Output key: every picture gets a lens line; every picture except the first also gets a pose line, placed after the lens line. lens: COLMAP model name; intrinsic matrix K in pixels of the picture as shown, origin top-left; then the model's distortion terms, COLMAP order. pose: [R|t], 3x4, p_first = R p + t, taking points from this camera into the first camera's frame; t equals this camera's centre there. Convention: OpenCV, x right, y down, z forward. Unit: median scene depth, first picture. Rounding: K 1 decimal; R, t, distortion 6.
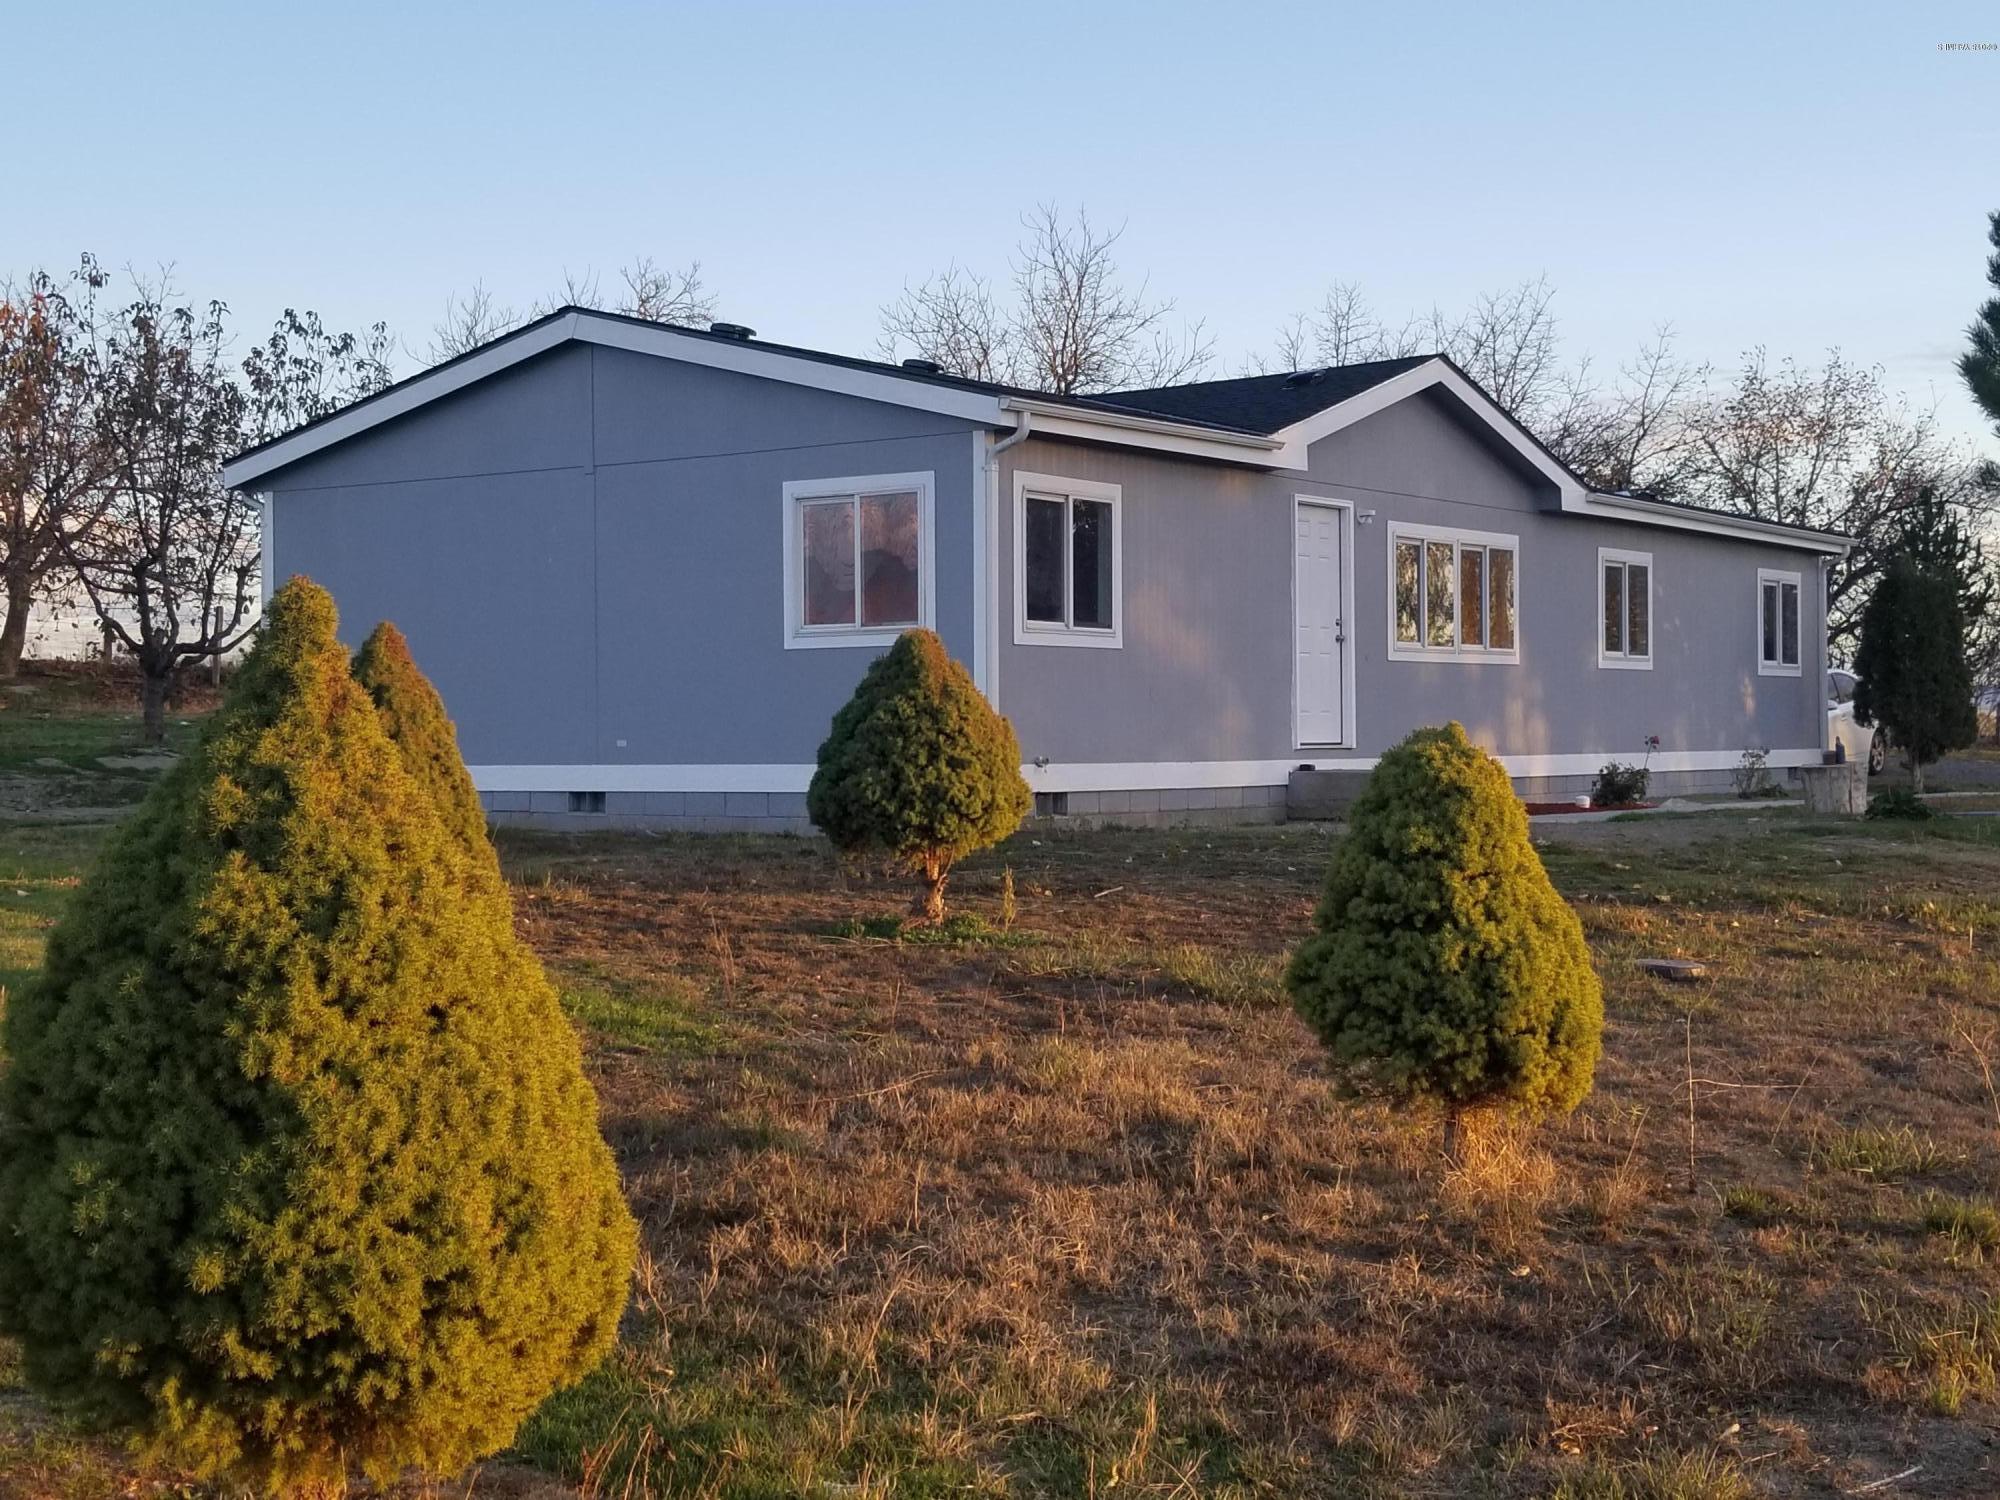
lens RADIAL K [[1627.2, 0, 1006.4], [0, 1627.2, 731.7], [0, 0, 1]] dist [0.031029, -0.017085]
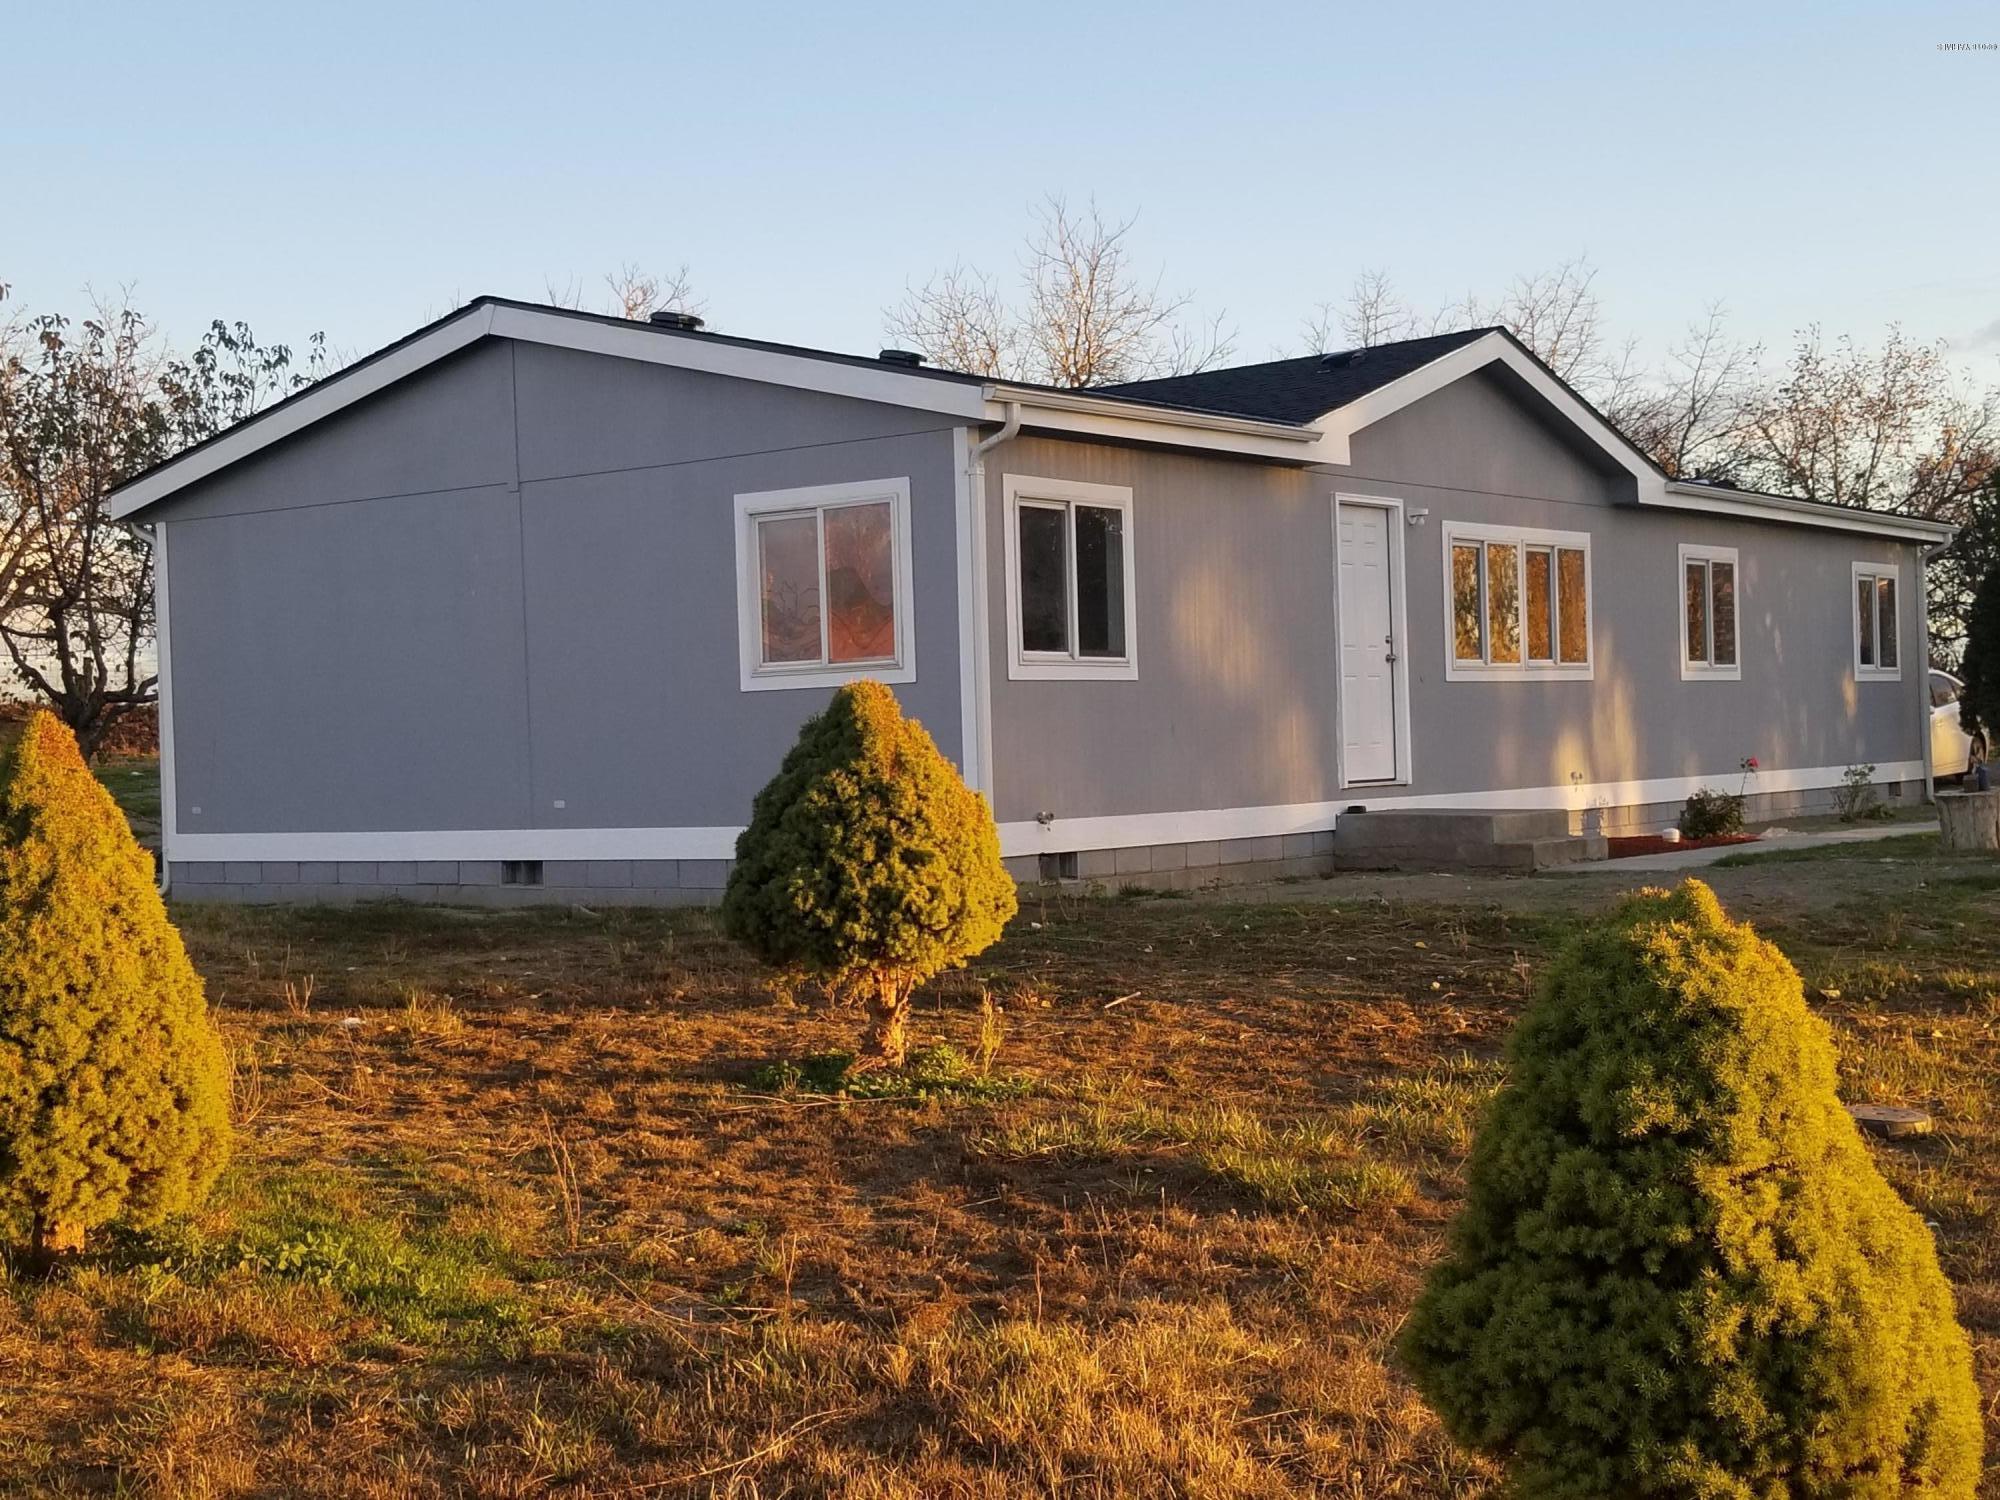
lens RADIAL K [[1627.2, 0, 999.7], [0, 1627.2, 759.6], [0, 0, 1]] dist [0.031029, -0.017085]
pose [[0.999467, -0.024107, -0.022031, 0.016932], [0.024354, 0.999643, 0.011022, -0.020934], [0.021757, -0.011553, 0.999697, 0.149746]]
